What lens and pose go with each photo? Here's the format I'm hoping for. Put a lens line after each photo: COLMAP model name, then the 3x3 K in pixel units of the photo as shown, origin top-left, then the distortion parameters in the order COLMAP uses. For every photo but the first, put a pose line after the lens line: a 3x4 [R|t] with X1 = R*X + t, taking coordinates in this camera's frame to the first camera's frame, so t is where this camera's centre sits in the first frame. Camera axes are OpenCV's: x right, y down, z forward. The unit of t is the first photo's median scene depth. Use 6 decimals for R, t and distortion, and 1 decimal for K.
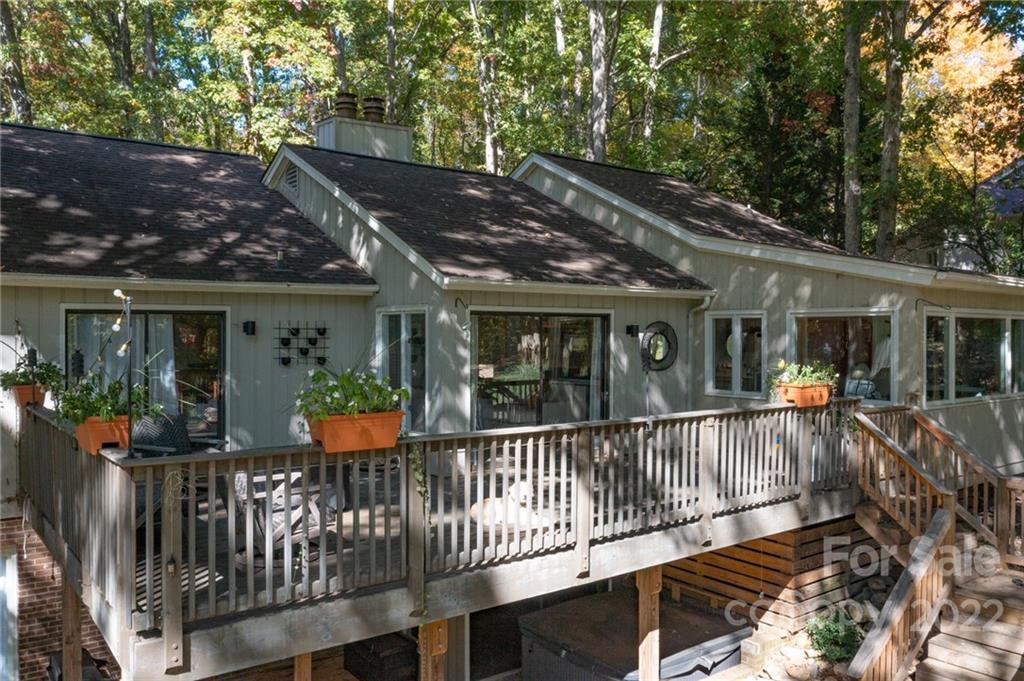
lens RADIAL K [[787.4, 0, 512.0], [0, 787.4, 340.5], [0, 0, 1]] dist [-0.003172, -0.000466]
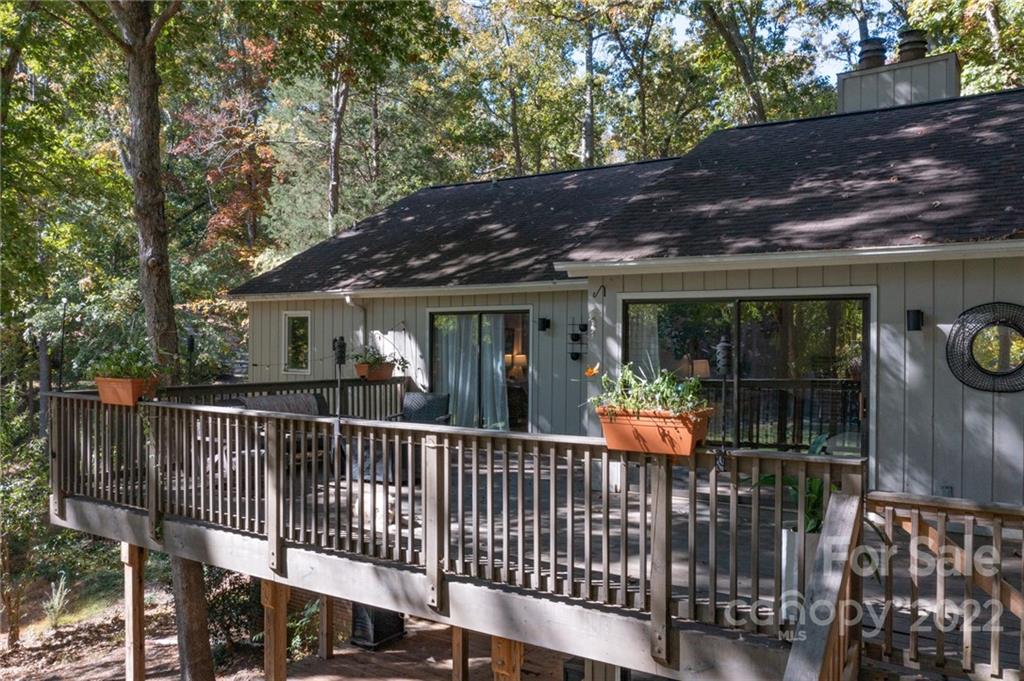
lens RADIAL K [[787.4, 0, 512.0], [0, 787.4, 340.5], [0, 0, 1]] dist [-0.003172, -0.000466]
pose [[0.340536, 0.003268, -0.940226, 0.686959], [-0.010791, 0.999942, -0.000433, 0.007551], [0.940170, 0.010294, 0.340551, 0.589427]]
